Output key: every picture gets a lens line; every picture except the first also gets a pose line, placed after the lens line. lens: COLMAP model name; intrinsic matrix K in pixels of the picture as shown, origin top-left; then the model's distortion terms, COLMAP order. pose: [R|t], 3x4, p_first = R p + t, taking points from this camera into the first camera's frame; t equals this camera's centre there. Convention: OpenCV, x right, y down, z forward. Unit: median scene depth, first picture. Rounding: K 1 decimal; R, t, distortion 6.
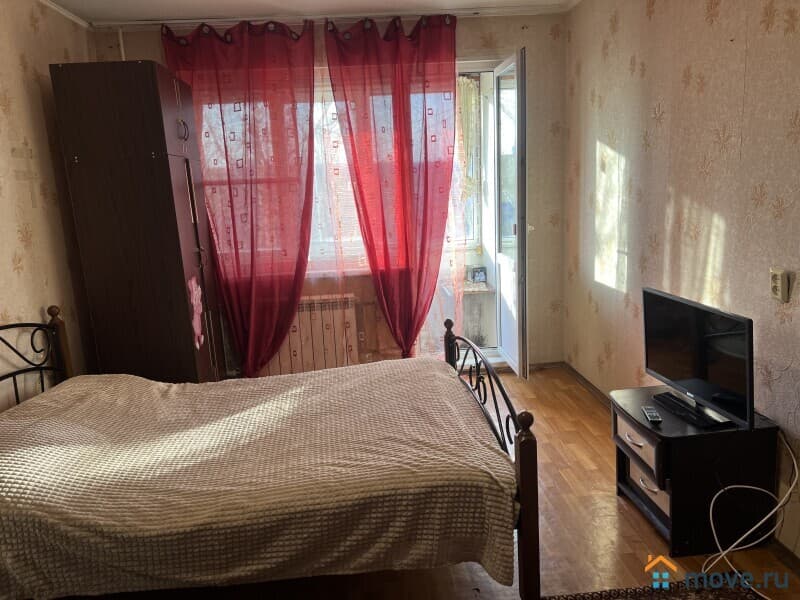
lens RADIAL K [[596.7, 0, 388.8], [0, 596.7, 299.0], [0, 0, 1]] dist [0.052273, -0.063278]
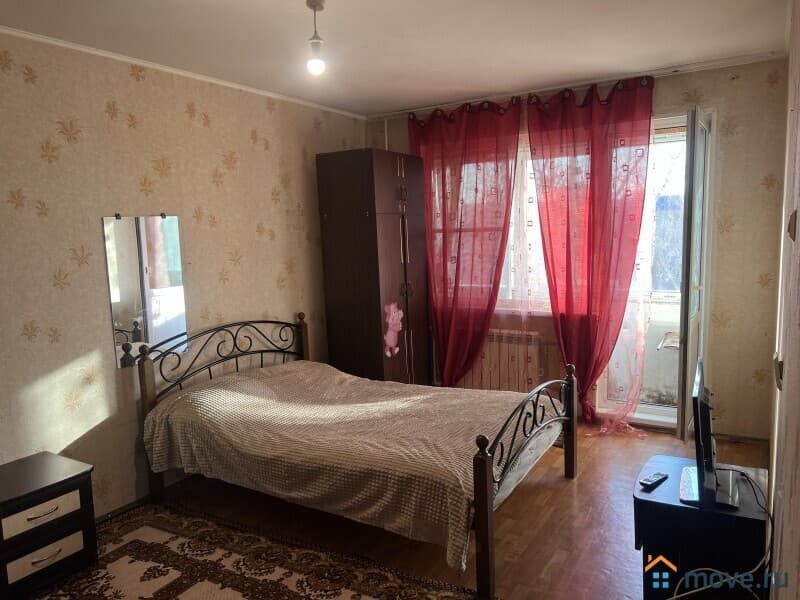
lens RADIAL K [[602.0, 0, 399.1], [0, 602.0, 305.5], [0, 0, 1]] dist [0.056953, -0.071294]
pose [[0.807134, 0.100481, -0.581754, 0.424852], [-0.122693, 0.992444, 0.001190, -0.031116], [0.577478, 0.070417, 0.813364, -0.071417]]
